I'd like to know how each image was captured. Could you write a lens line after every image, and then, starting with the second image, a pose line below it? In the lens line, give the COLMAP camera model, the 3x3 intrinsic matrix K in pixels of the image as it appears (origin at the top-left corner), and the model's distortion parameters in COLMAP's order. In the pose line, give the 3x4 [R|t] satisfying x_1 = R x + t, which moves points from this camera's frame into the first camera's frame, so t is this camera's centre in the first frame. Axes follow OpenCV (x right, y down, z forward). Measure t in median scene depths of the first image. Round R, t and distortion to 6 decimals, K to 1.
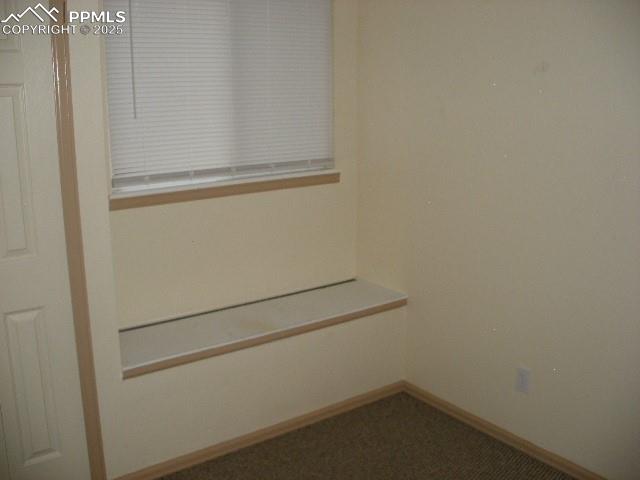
lens RADIAL K [[674.5, 0, 319.3], [0, 674.5, 227.1], [0, 0, 1]] dist [-0.216674, 0.221082]
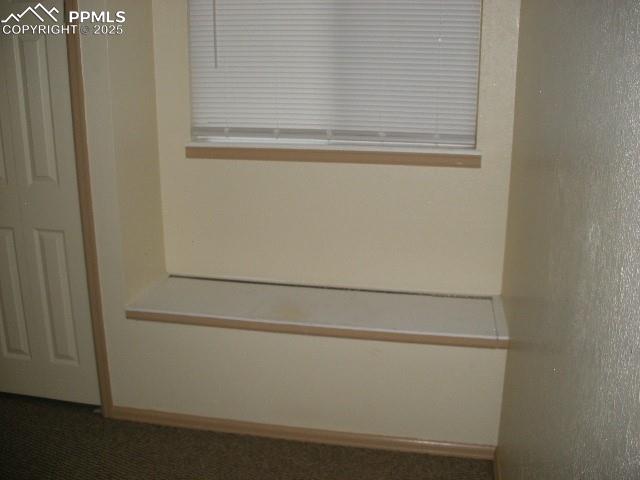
lens RADIAL K [[674.5, 0, 319.3], [0, 674.5, 227.1], [0, 0, 1]] dist [-0.216674, 0.221082]
pose [[0.686949, 0.205374, -0.697082, 0.491120], [-0.162735, 0.978349, 0.127871, -0.075229], [0.708250, 0.025599, 0.705497, 0.379345]]
